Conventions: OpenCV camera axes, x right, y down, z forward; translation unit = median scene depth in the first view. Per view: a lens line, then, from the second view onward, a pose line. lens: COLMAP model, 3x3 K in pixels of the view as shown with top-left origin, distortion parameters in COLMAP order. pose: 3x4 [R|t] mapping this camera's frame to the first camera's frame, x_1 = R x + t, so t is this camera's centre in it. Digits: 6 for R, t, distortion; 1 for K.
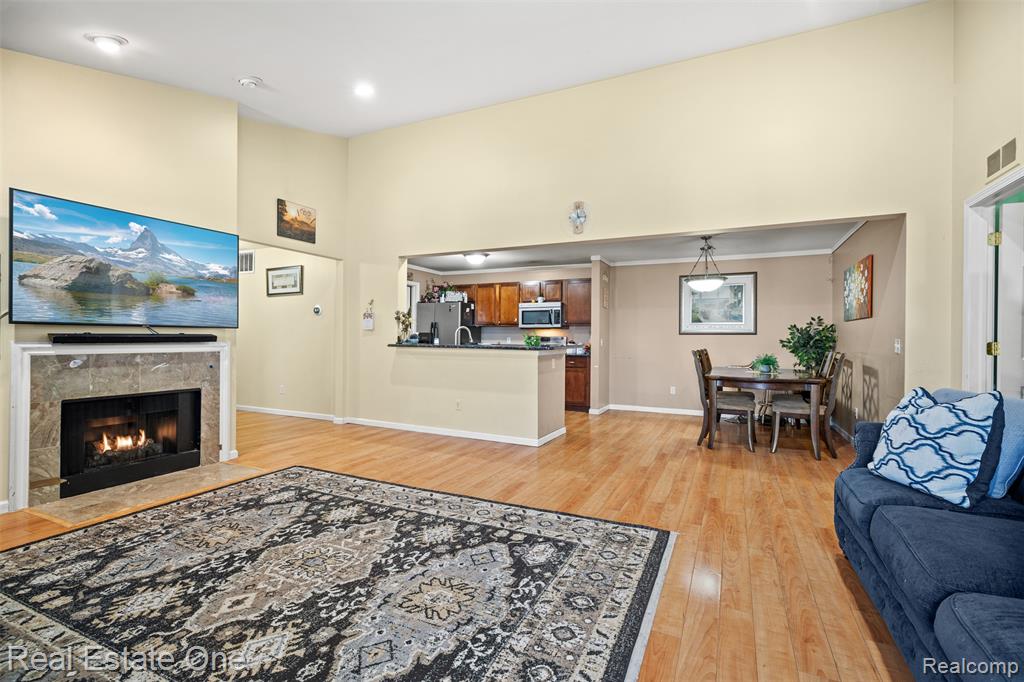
lens RADIAL K [[467.3, 0, 515.7], [0, 467.3, 339.9], [0, 0, 1]] dist [0.002916, 0.000895]
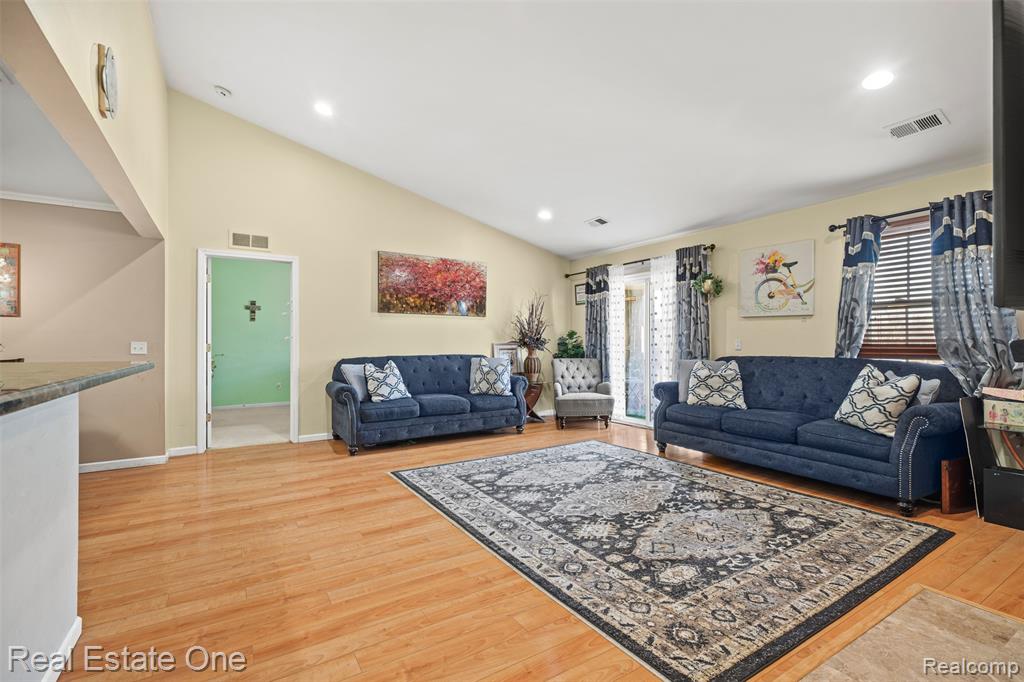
lens RADIAL K [[460.9, 0, 512.0], [0, 460.9, 341.0], [0, 0, 1]] dist [0.000054, 0.000712]
pose [[-0.838122, -0.003773, 0.545470, -0.728415], [-0.003524, 0.999993, 0.001503, -0.010702], [-0.545471, -0.000663, -0.838129, 1.857203]]
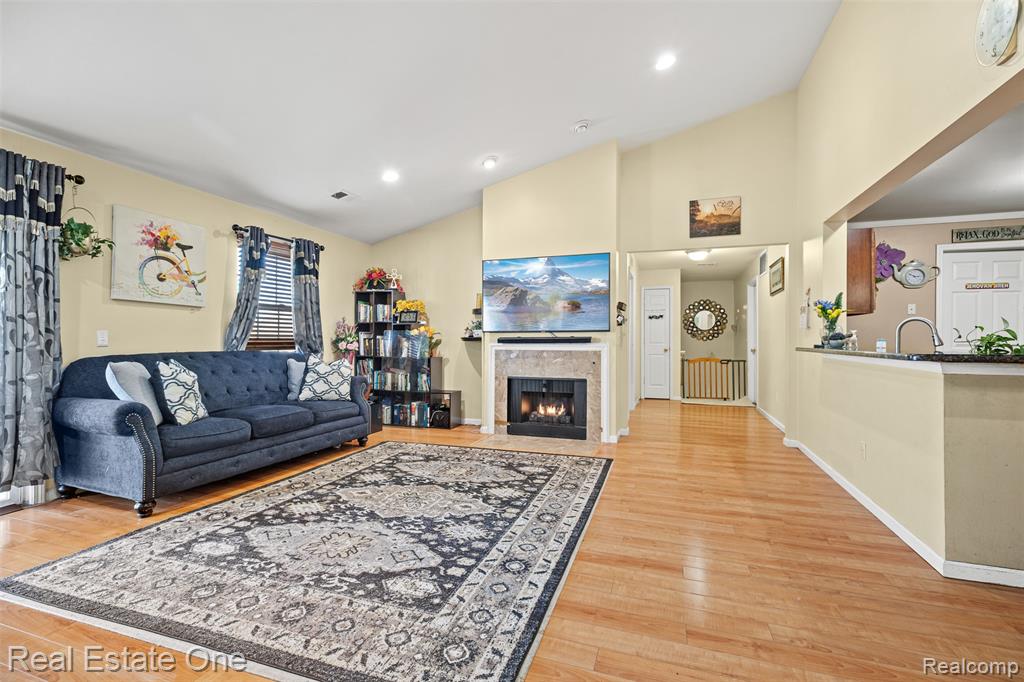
lens RADIAL K [[460.9, 0, 512.0], [0, 460.9, 341.0], [0, 0, 1]] dist [0.000054, 0.000712]
pose [[0.107816, -0.006276, -0.994151, 0.741617], [-0.005019, 0.999964, -0.006858, 0.011516], [0.994158, 0.005729, 0.107780, 0.888695]]
